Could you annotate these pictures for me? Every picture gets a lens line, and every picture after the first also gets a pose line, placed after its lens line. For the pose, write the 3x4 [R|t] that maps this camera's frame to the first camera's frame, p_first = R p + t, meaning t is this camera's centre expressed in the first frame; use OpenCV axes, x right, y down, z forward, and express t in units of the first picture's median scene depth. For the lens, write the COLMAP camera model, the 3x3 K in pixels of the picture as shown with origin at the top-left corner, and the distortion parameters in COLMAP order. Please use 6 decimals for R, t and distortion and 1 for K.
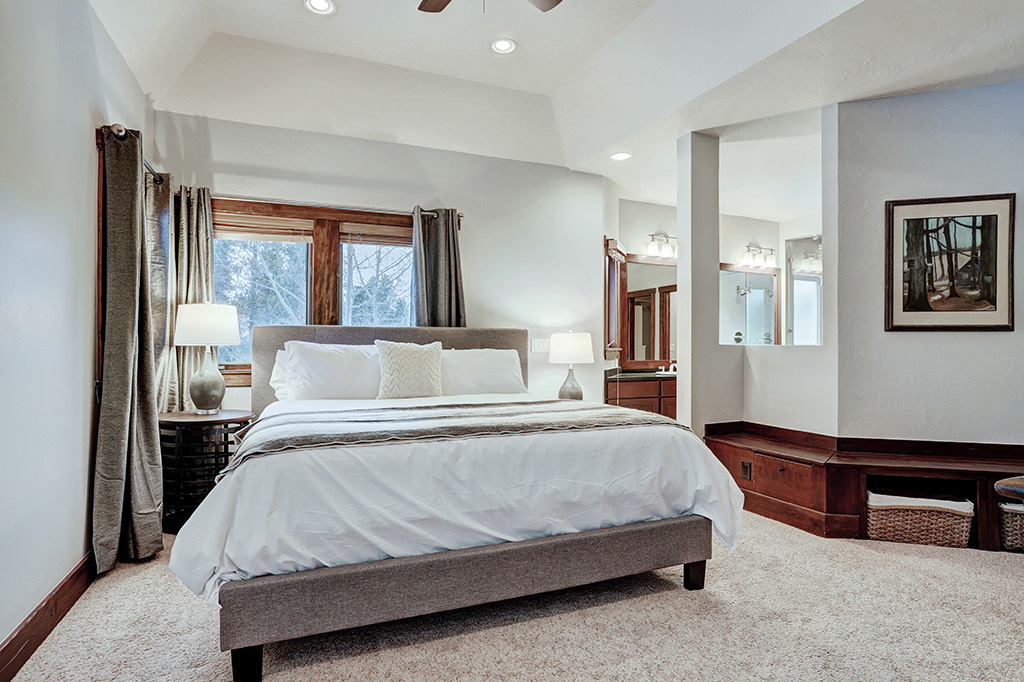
lens RADIAL K [[568.4, 0, 507.5], [0, 568.4, 343.6], [0, 0, 1]] dist [-0.017567, 0.008077]
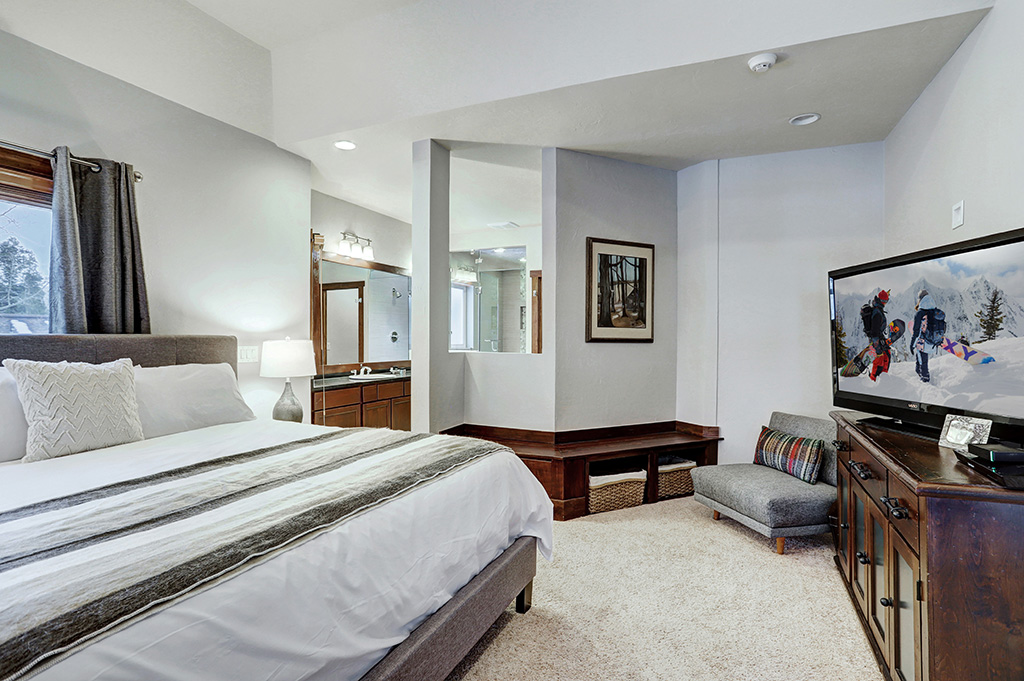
lens RADIAL K [[524.0, 0, 514.6], [0, 524.0, 342.4], [0, 0, 1]] dist [-0.040952, 0.009325]
pose [[0.728221, -0.006929, 0.685307, -0.225350], [-0.006206, 0.999841, 0.016704, -0.038889], [-0.685314, -0.016417, 0.728063, 0.264790]]
